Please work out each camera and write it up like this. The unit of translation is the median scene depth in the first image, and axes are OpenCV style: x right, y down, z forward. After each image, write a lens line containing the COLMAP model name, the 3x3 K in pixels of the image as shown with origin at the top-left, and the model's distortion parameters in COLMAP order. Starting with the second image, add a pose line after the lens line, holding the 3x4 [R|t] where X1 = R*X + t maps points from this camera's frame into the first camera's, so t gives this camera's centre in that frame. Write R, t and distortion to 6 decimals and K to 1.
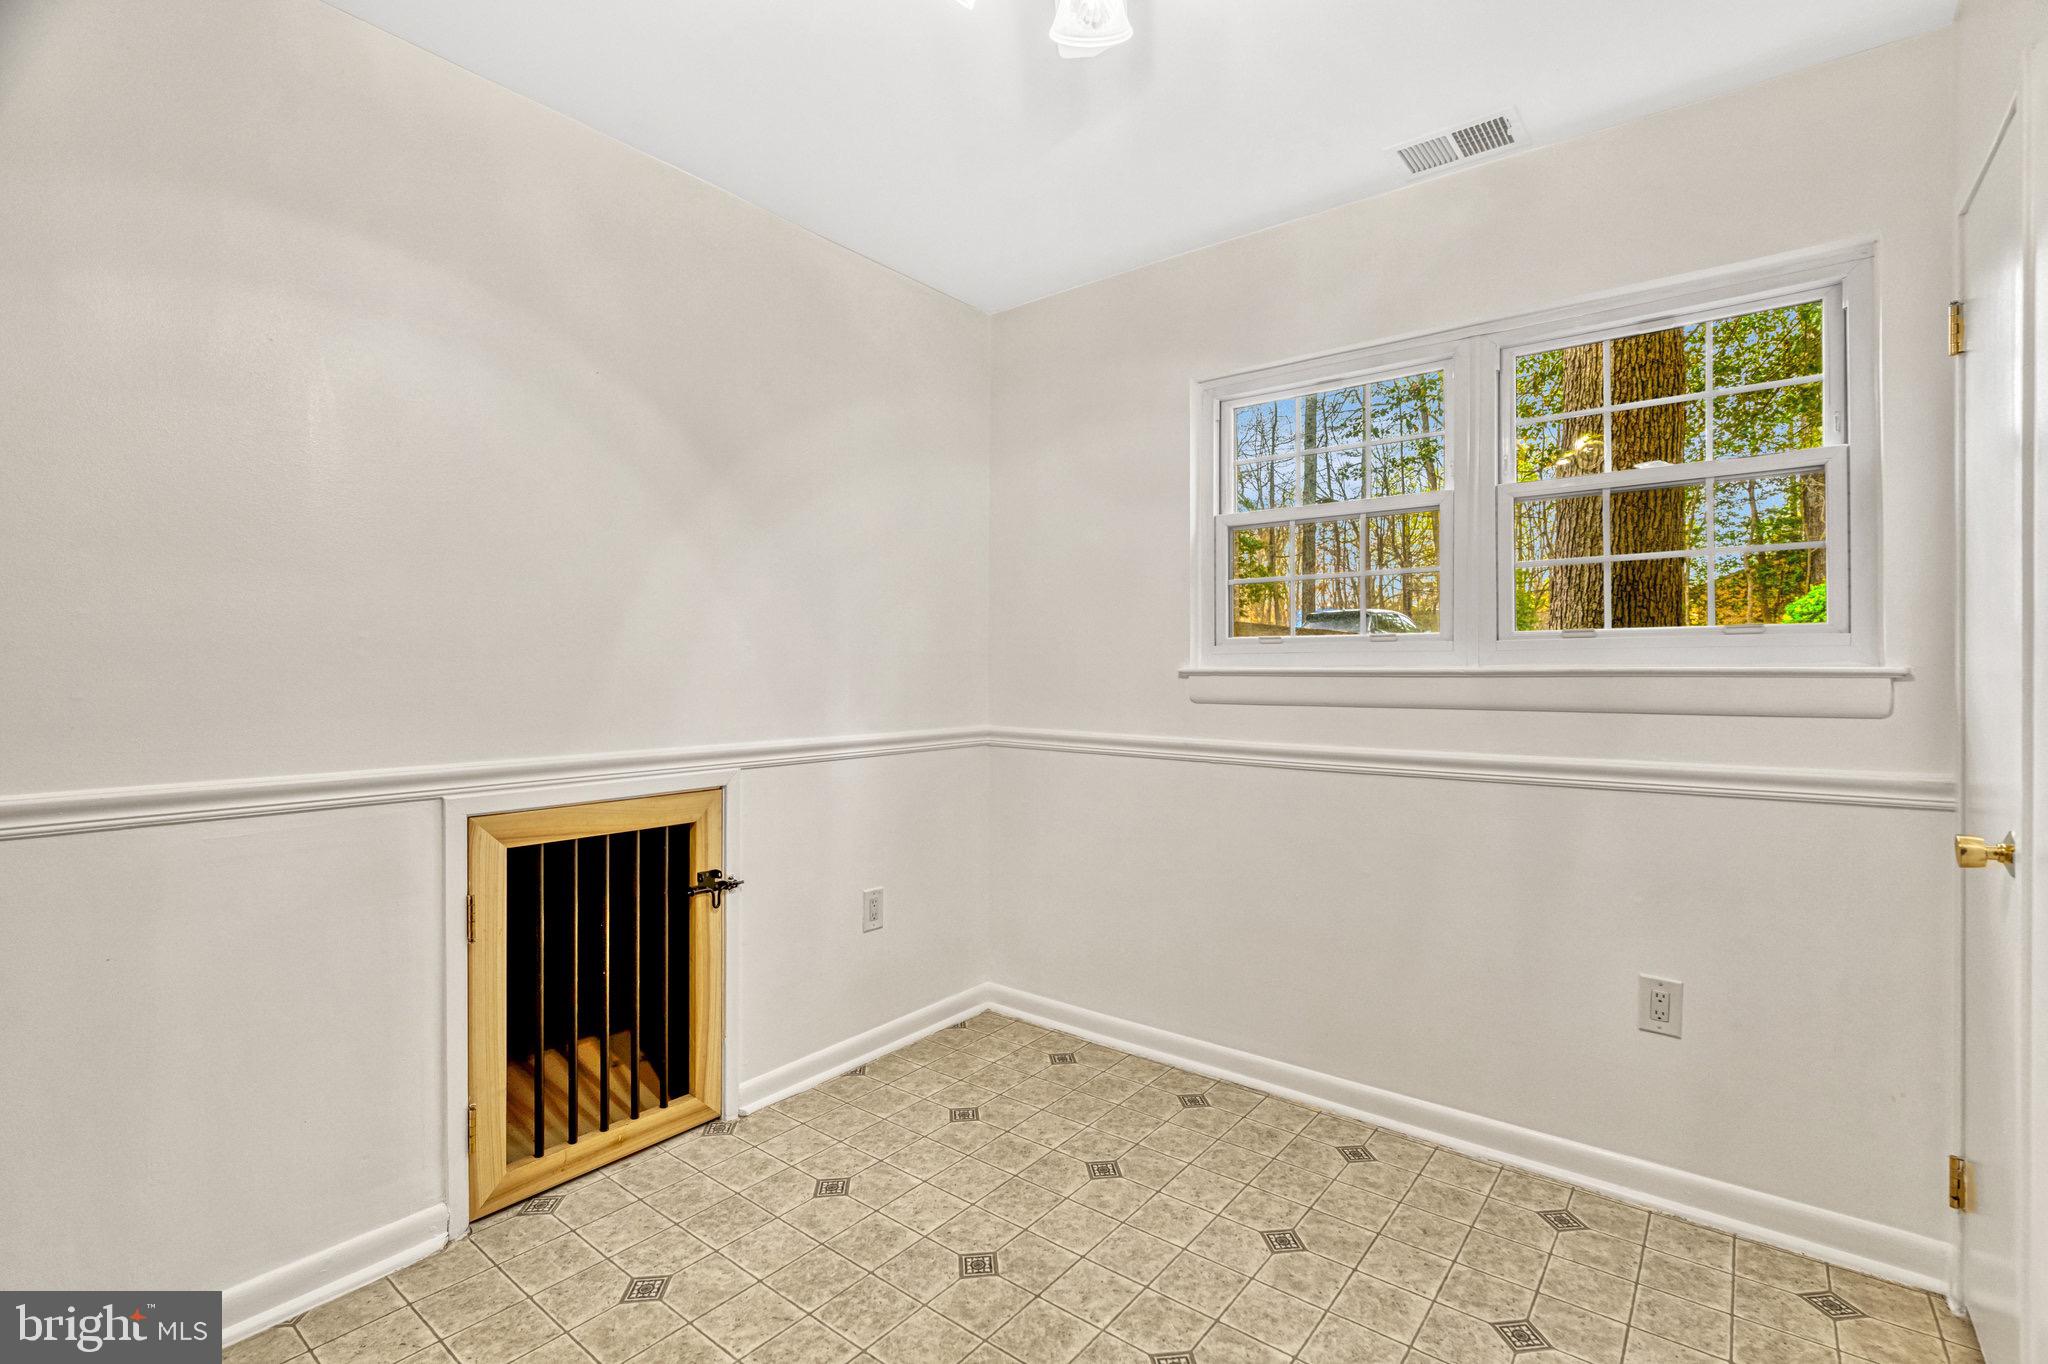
lens RADIAL K [[936.3, 0, 1036.7], [0, 936.3, 672.5], [0, 0, 1]] dist [-0.005981, 0.001005]
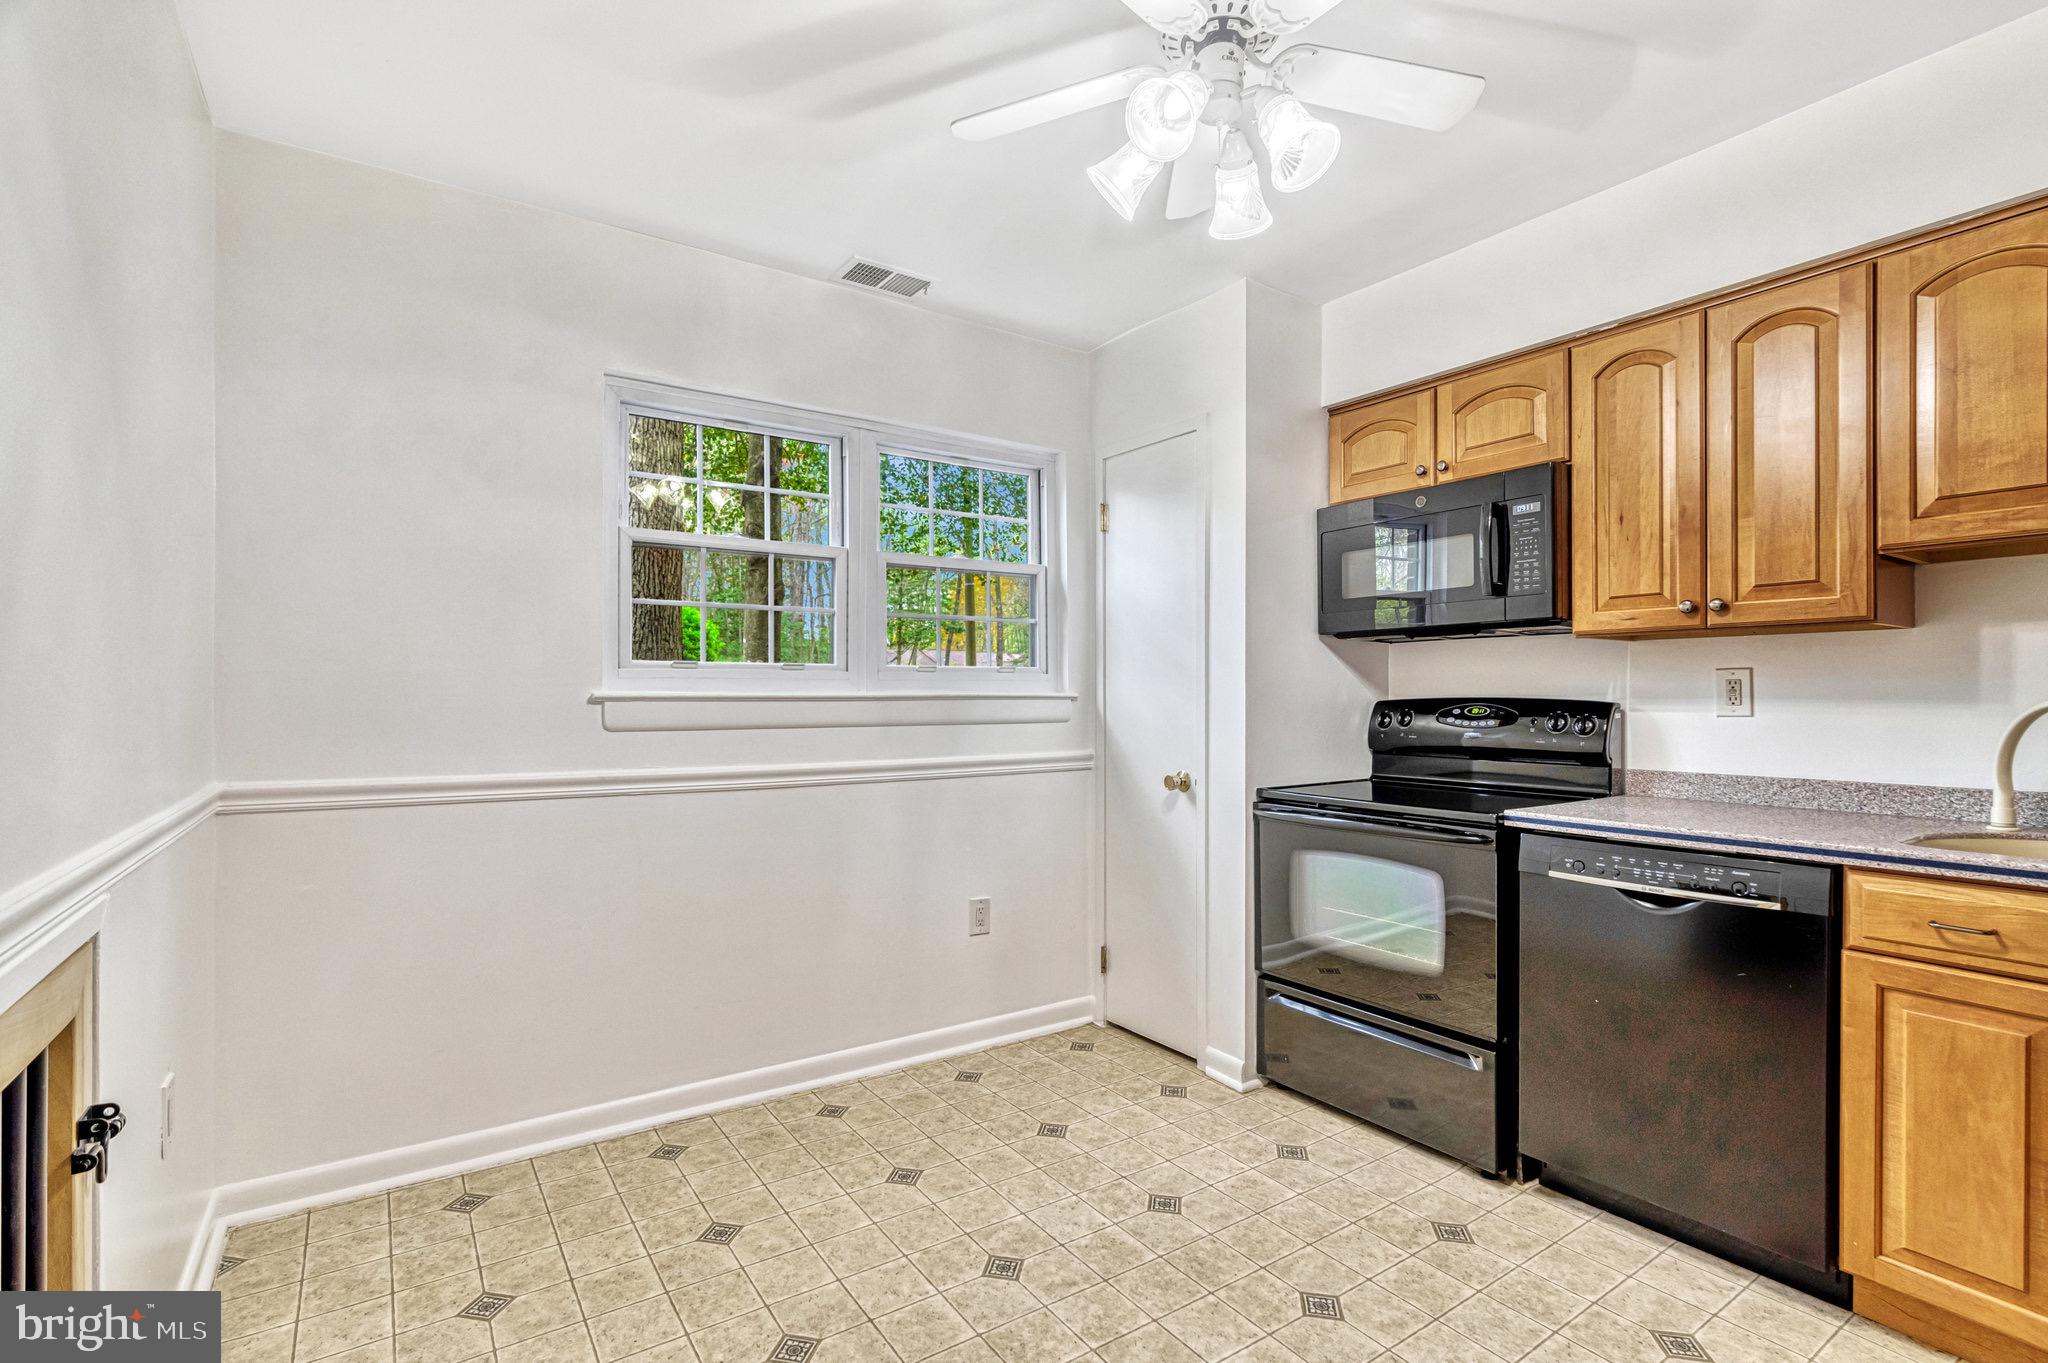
lens RADIAL K [[945.4, 0, 1017.3], [0, 945.4, 687.6], [0, 0, 1]] dist [-0.005720, 0.000642]
pose [[0.310950, 0.010540, 0.950368, -0.731645], [0.002240, 0.999928, -0.011823, 0.002512], [-0.950424, 0.005805, 0.310904, 0.426305]]
